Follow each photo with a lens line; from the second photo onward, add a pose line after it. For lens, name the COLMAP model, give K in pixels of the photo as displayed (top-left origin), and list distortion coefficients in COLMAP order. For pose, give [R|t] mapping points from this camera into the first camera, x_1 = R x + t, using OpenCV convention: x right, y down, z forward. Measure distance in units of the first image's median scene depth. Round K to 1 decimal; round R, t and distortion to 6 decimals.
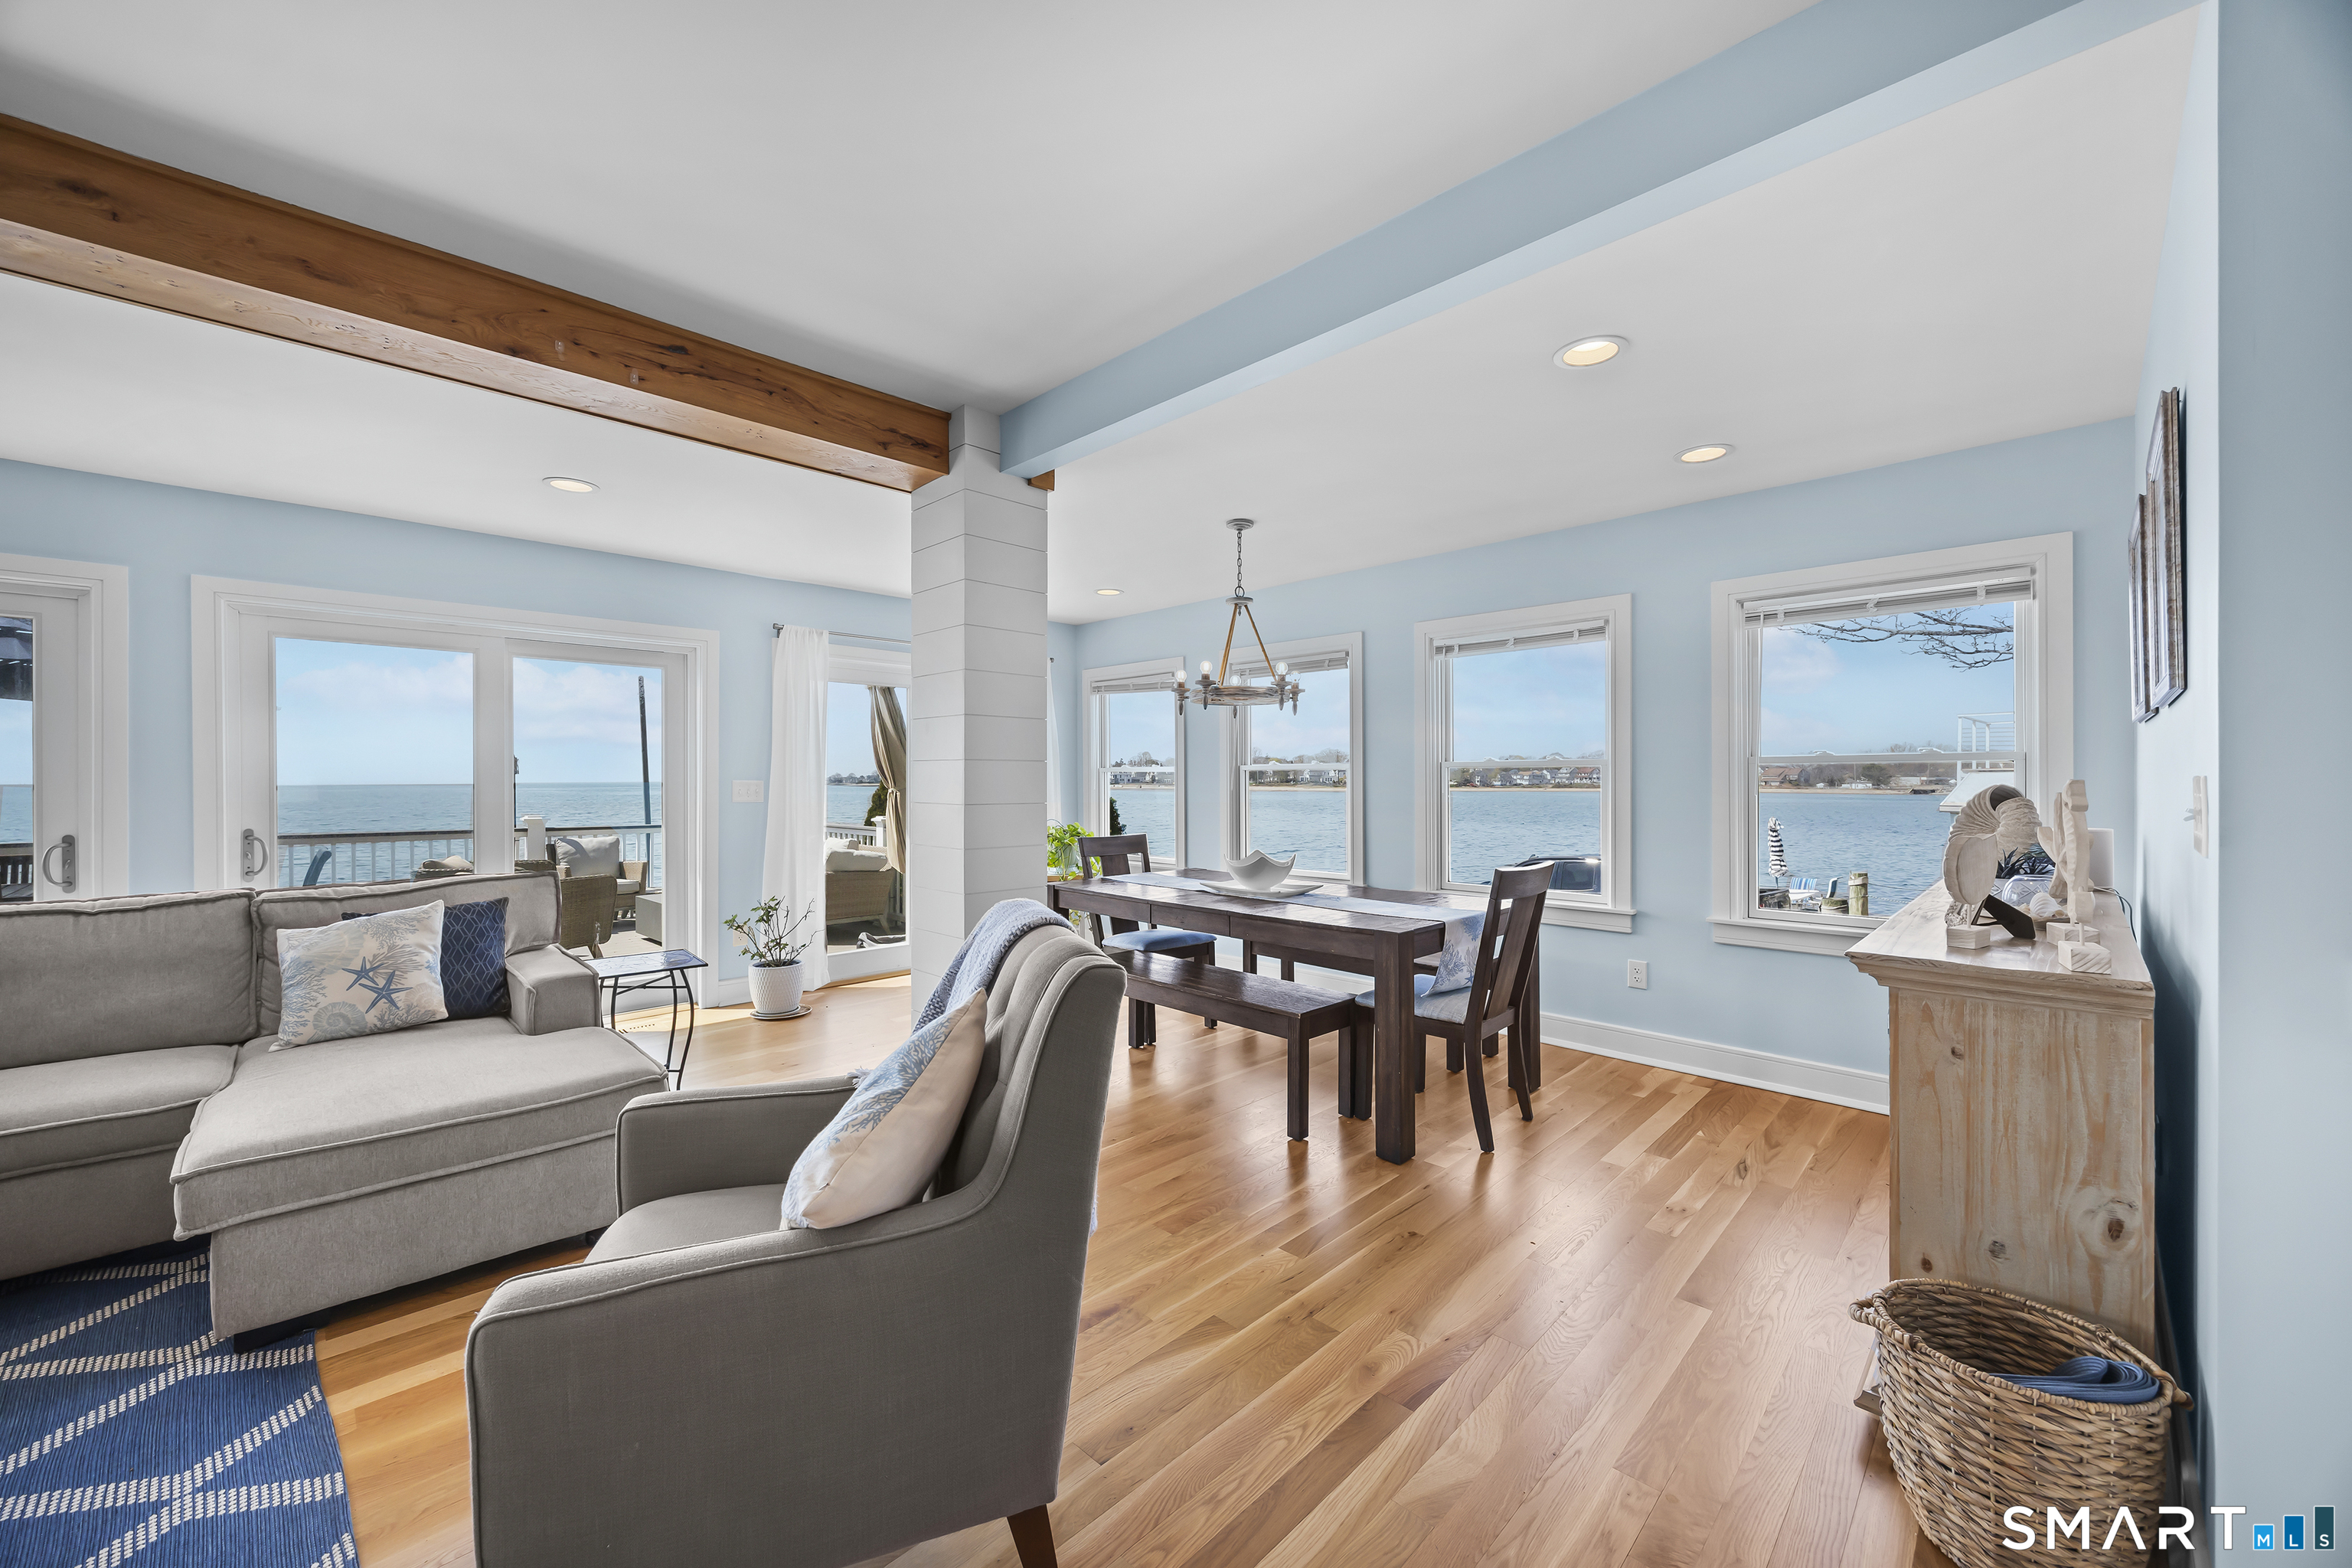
lens RADIAL K [[892.3, 0, 1176.0], [0, 892.3, 784.0], [0, 0, 1]] dist [-0.003084, -0.000415]
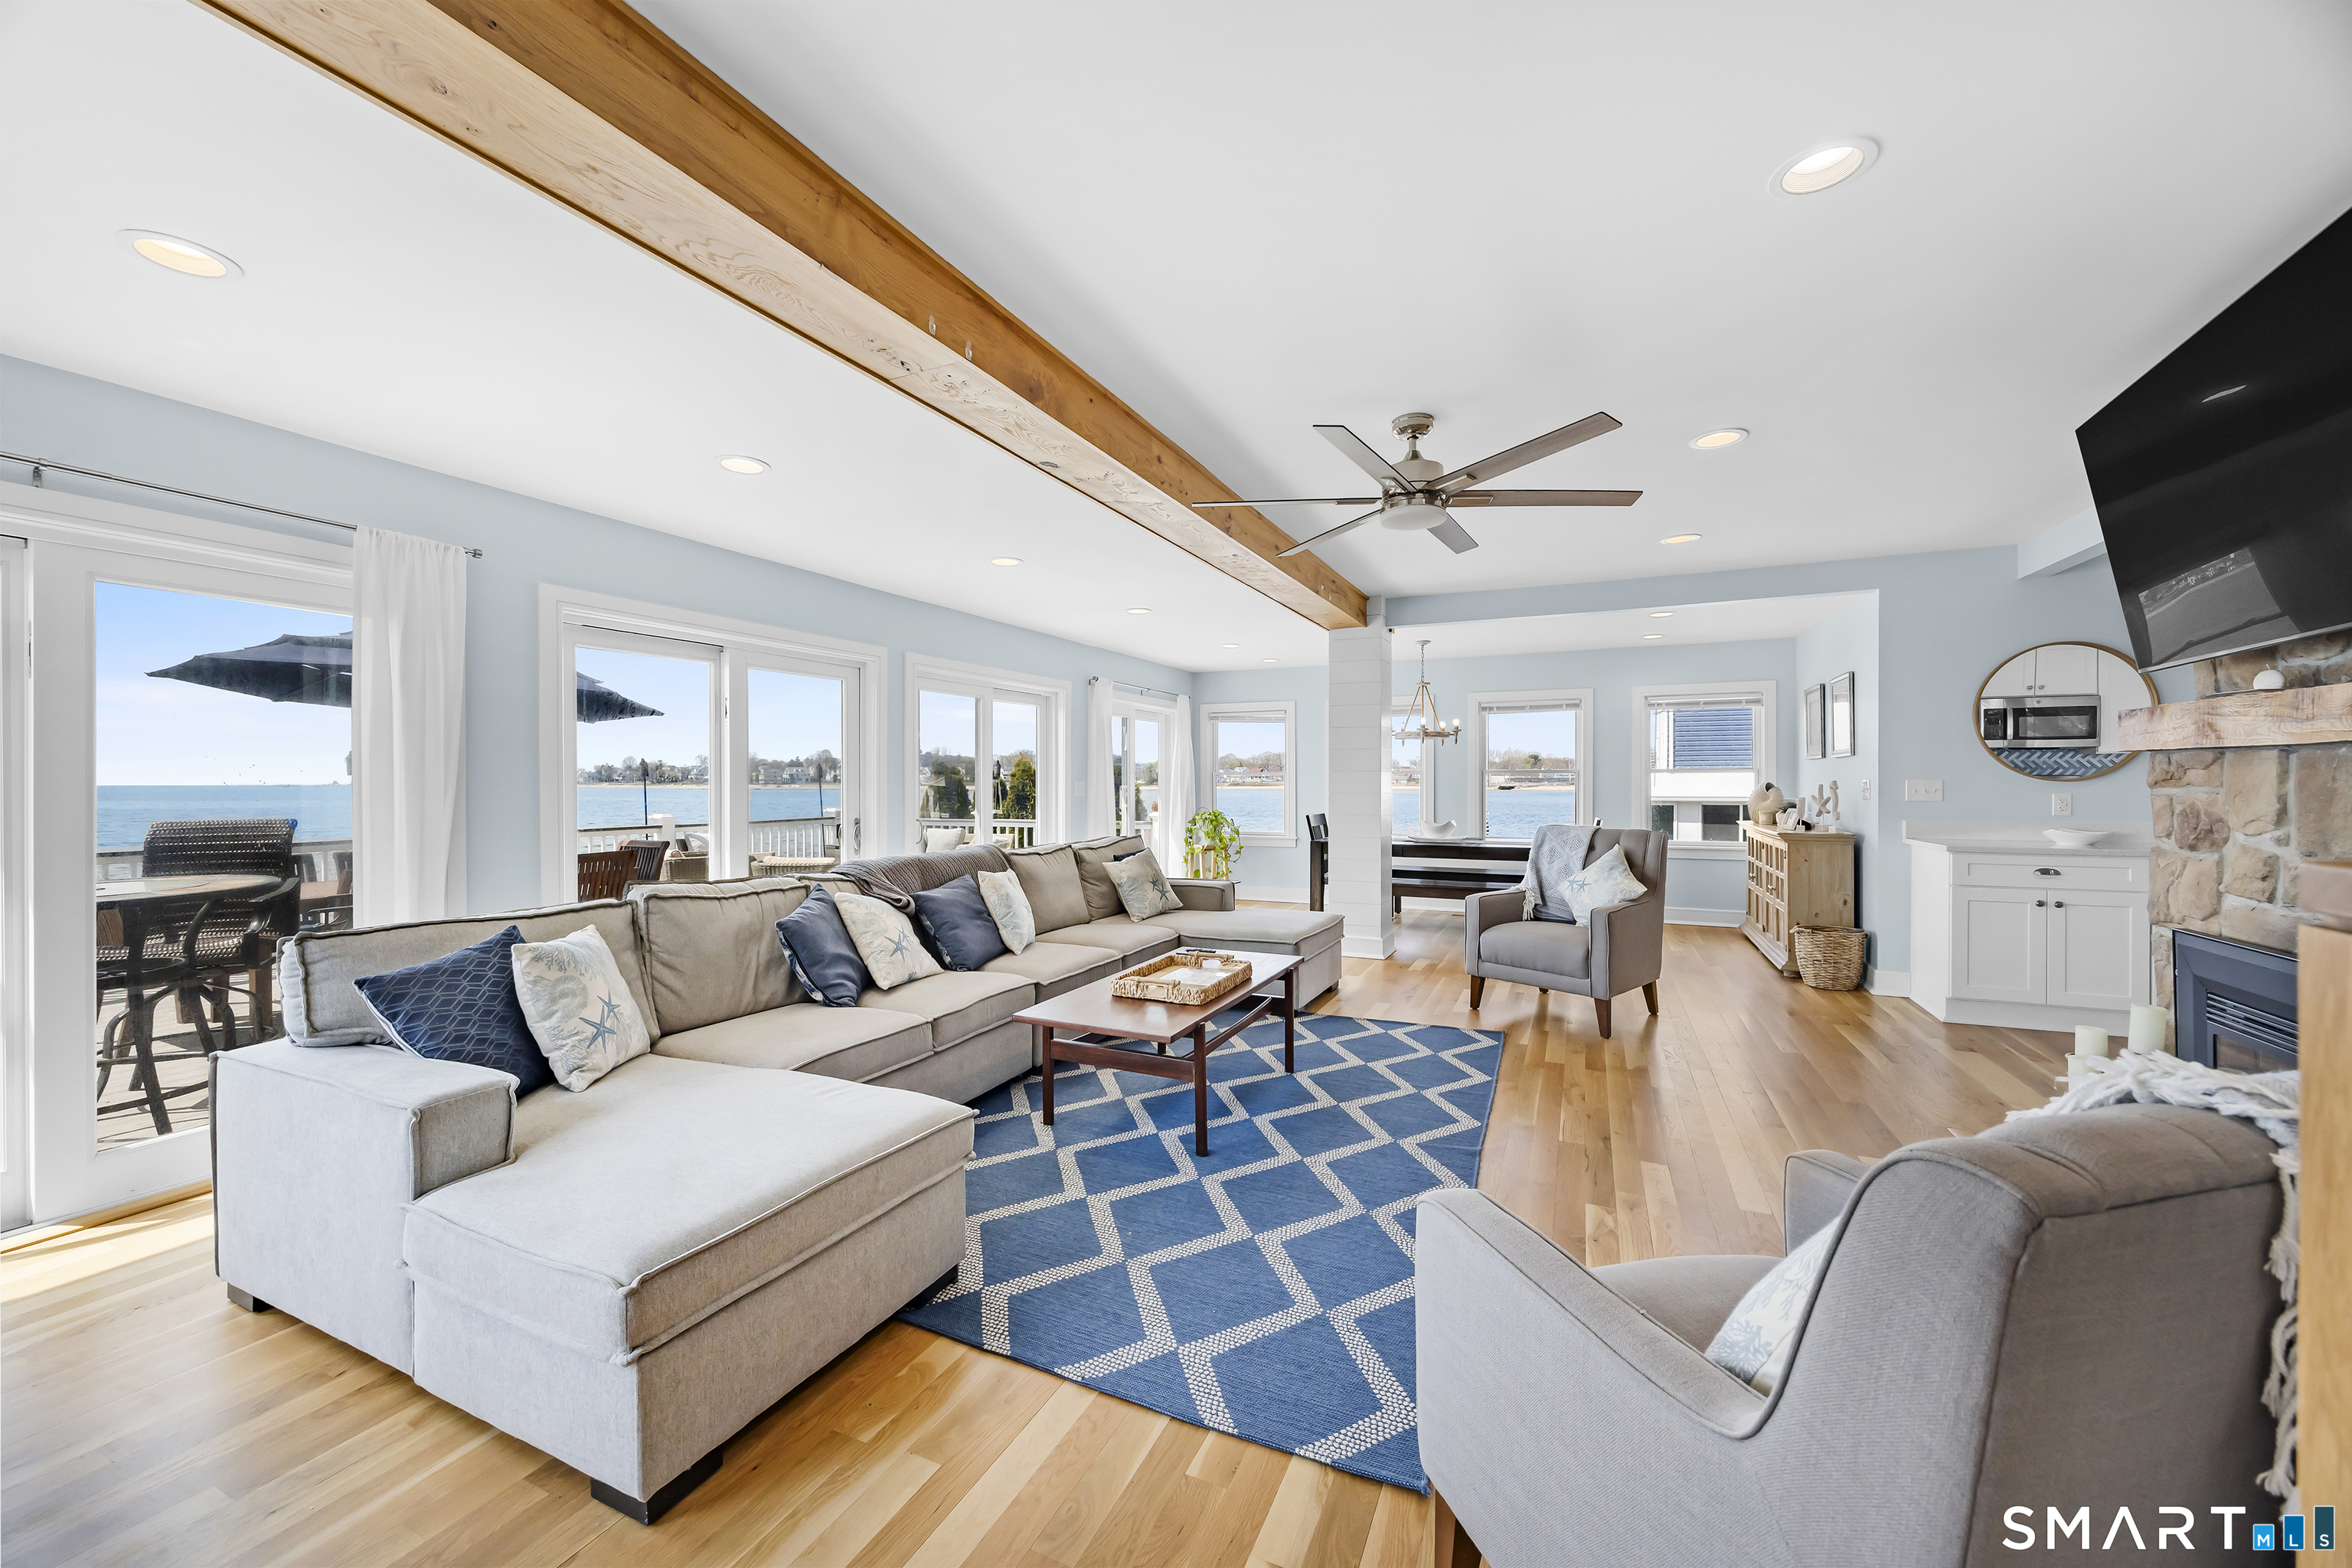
lens RADIAL K [[892.3, 0, 1176.0], [0, 892.3, 784.0], [0, 0, 1]] dist [-0.003084, -0.000415]
pose [[0.936144, 0.000595, 0.351617, -1.280206], [-0.002003, 0.999991, 0.003640, -0.000942], [-0.351612, -0.004111, 0.936137, -0.670168]]
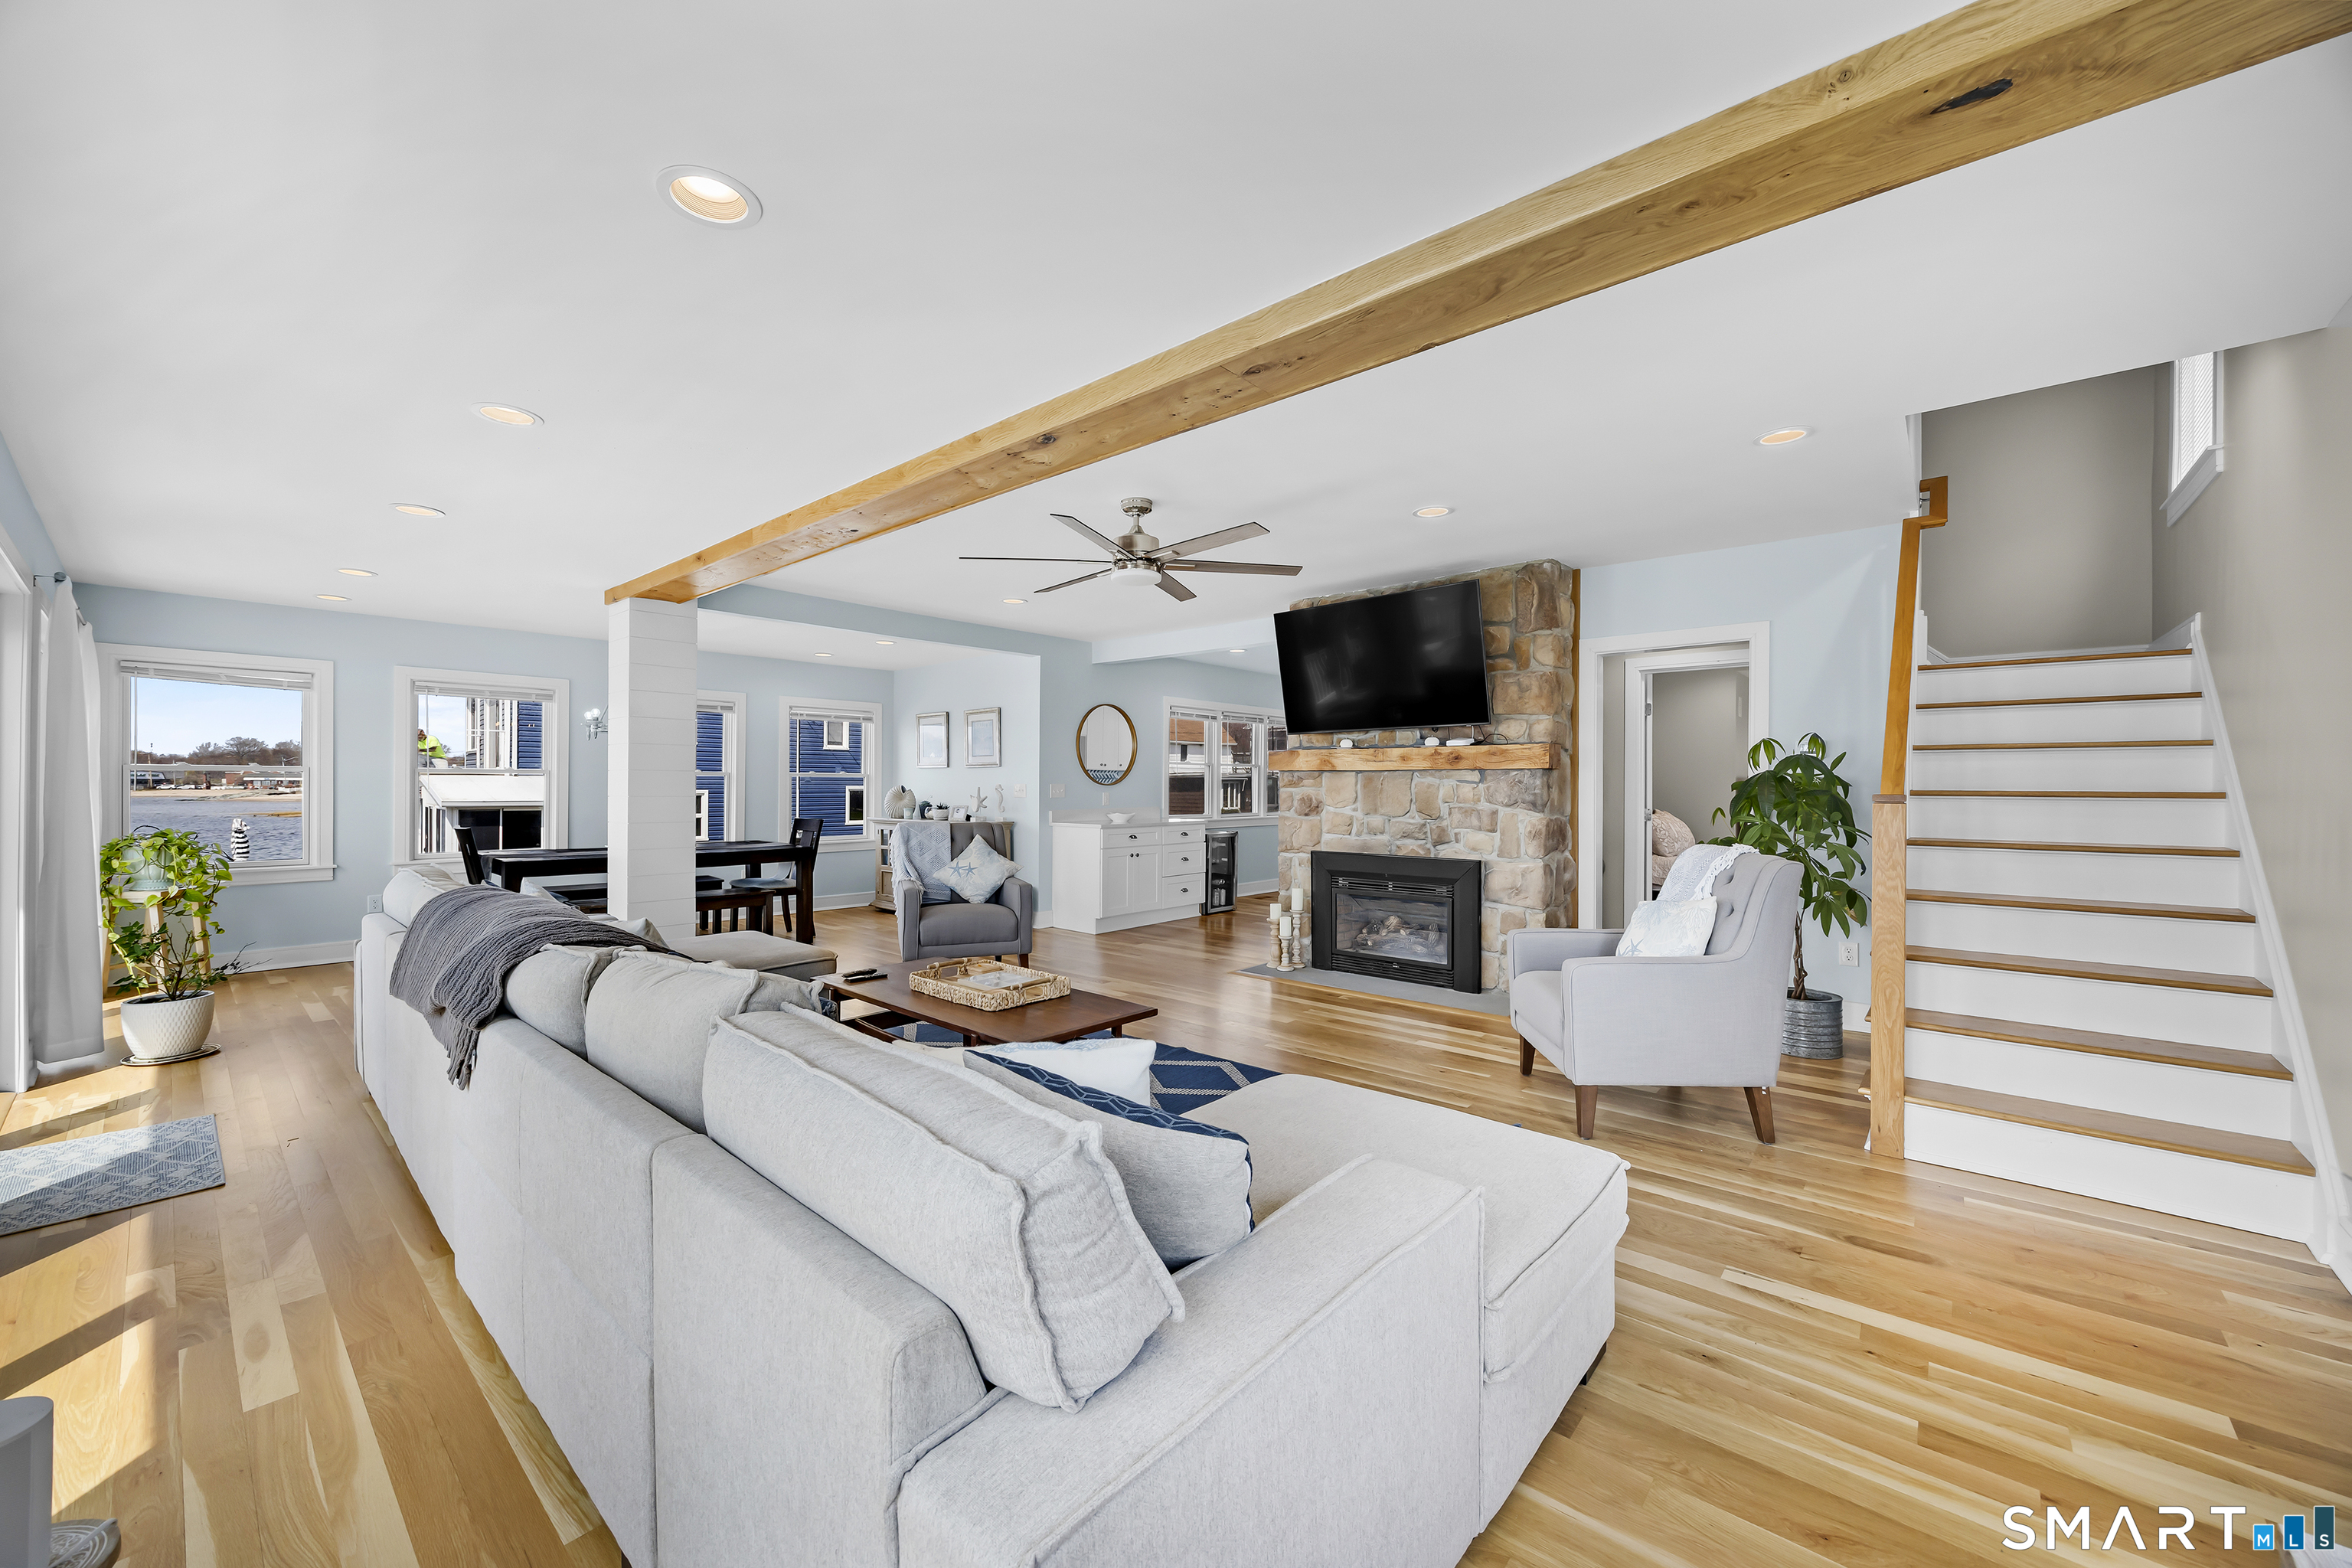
lens RADIAL K [[892.3, 0, 1176.0], [0, 892.3, 784.0], [0, 0, 1]] dist [-0.003084, -0.000415]
pose [[-0.077053, 0.006674, 0.997005, -1.956301], [-0.005616, 0.999959, -0.007128, 0.010069], [-0.997011, -0.006148, -0.077012, 0.206981]]
